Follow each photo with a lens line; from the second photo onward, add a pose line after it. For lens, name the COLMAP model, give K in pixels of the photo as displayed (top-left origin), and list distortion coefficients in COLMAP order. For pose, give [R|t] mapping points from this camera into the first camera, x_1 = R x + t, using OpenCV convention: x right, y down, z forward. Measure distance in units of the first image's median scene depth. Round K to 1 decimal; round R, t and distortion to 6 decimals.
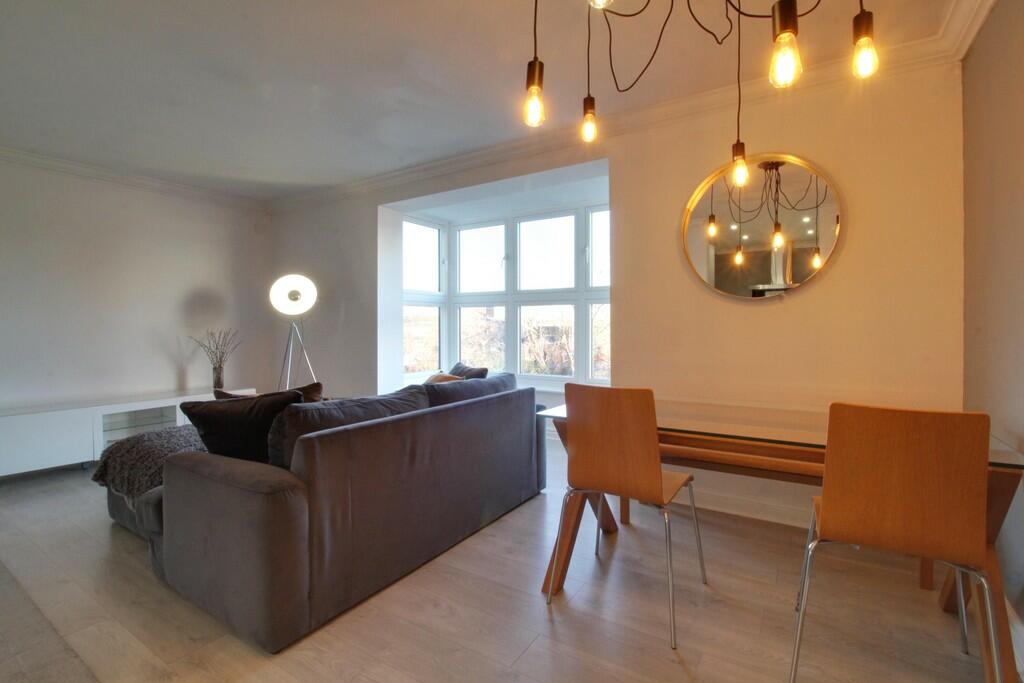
lens RADIAL K [[472.4, 0, 509.8], [0, 472.4, 334.0], [0, 0, 1]] dist [0.000910, -0.013341]
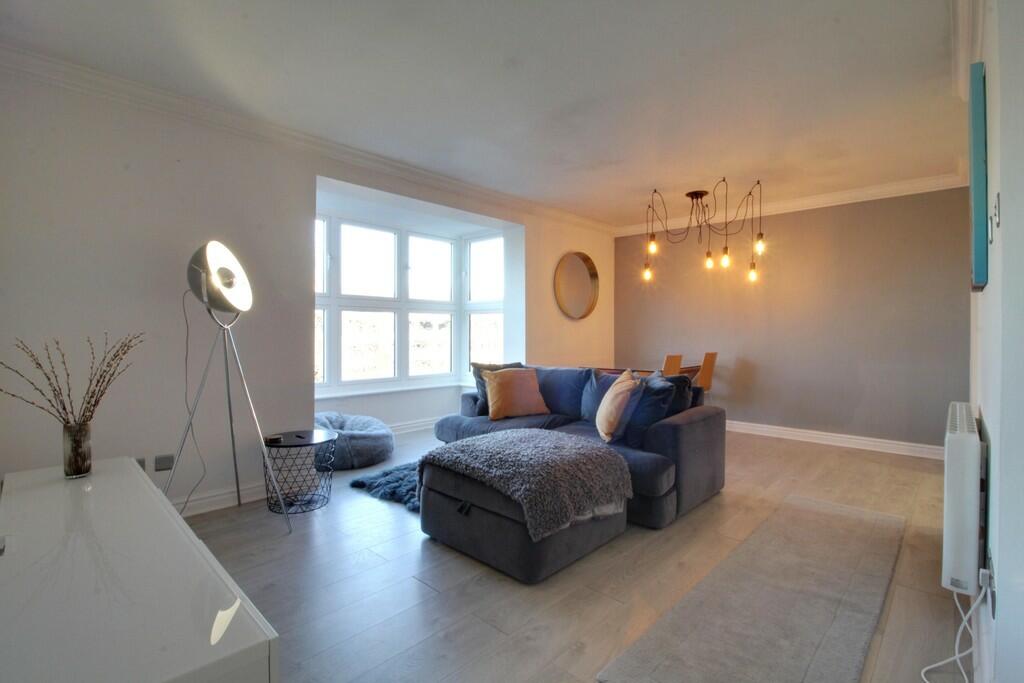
lens RADIAL K [[472.4, 0, 509.8], [0, 472.4, 334.0], [0, 0, 1]] dist [0.000910, -0.013341]
pose [[0.192583, 0.000420, 0.981281, -1.365039], [0.012708, 0.999915, -0.002922, -0.005902], [-0.981198, 0.013032, 0.192561, 0.754214]]
